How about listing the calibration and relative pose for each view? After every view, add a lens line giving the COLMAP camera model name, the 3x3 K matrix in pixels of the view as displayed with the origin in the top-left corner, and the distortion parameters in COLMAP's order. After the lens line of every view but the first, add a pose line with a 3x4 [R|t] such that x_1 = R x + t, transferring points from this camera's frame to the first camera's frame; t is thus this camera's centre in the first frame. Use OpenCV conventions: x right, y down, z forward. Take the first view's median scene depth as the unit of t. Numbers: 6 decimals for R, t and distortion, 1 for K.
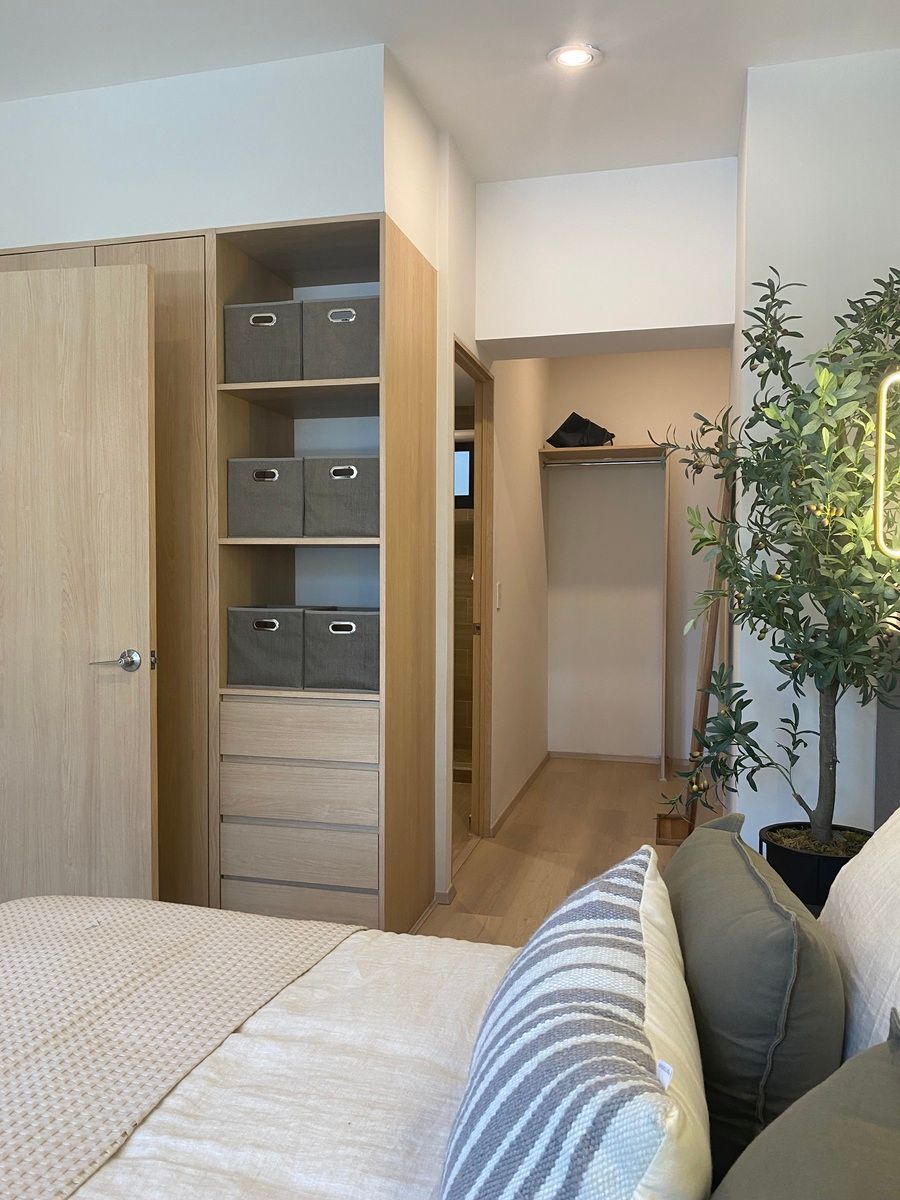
lens RADIAL K [[923.5, 0, 448.0], [0, 923.5, 596.1], [0, 0, 1]] dist [0.022110, -0.016768]
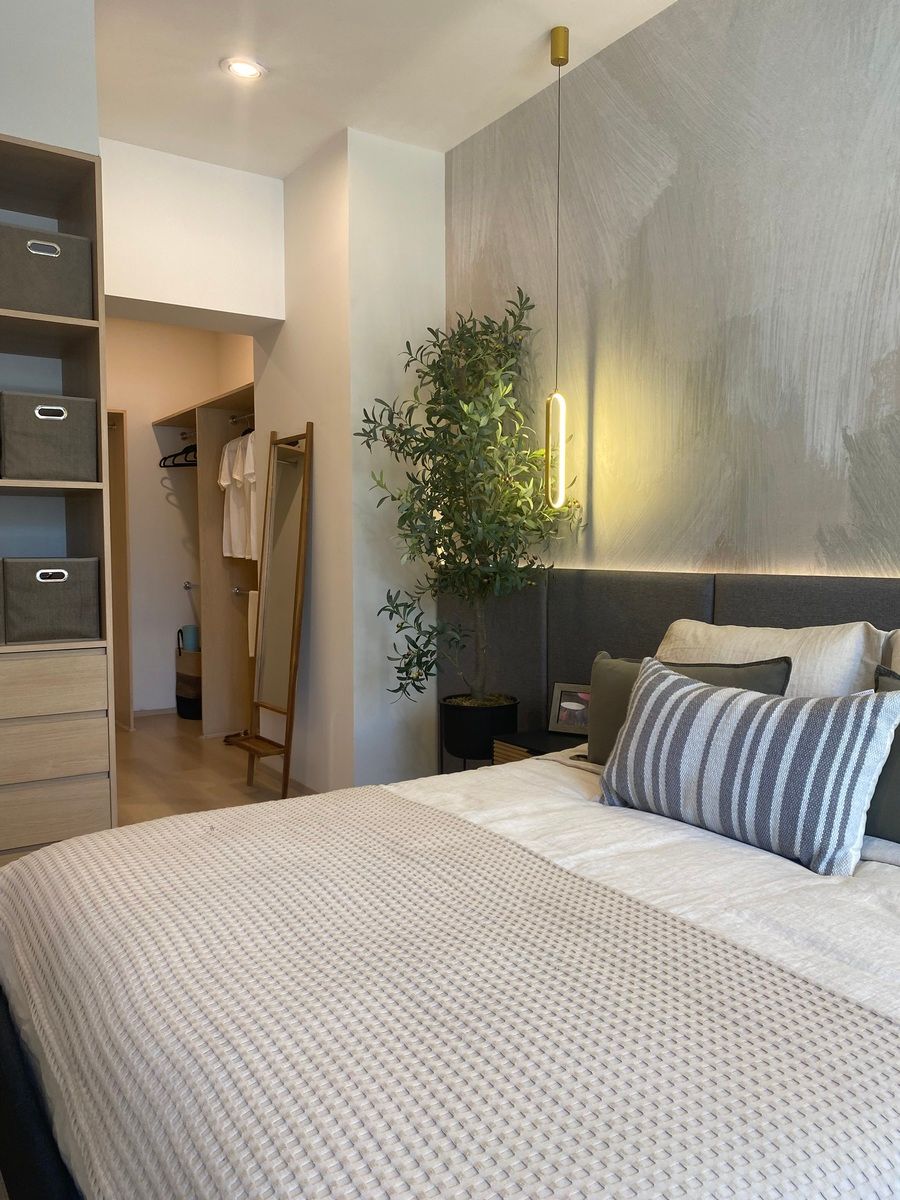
lens RADIAL K [[923.5, 0, 444.1], [0, 923.5, 602.2], [0, 0, 1]] dist [0.022110, -0.016768]
pose [[0.653325, -0.046014, 0.755678, -0.592337], [0.030987, 0.998940, 0.034037, 0.042803], [-0.756443, 0.001179, 0.654058, 0.065461]]
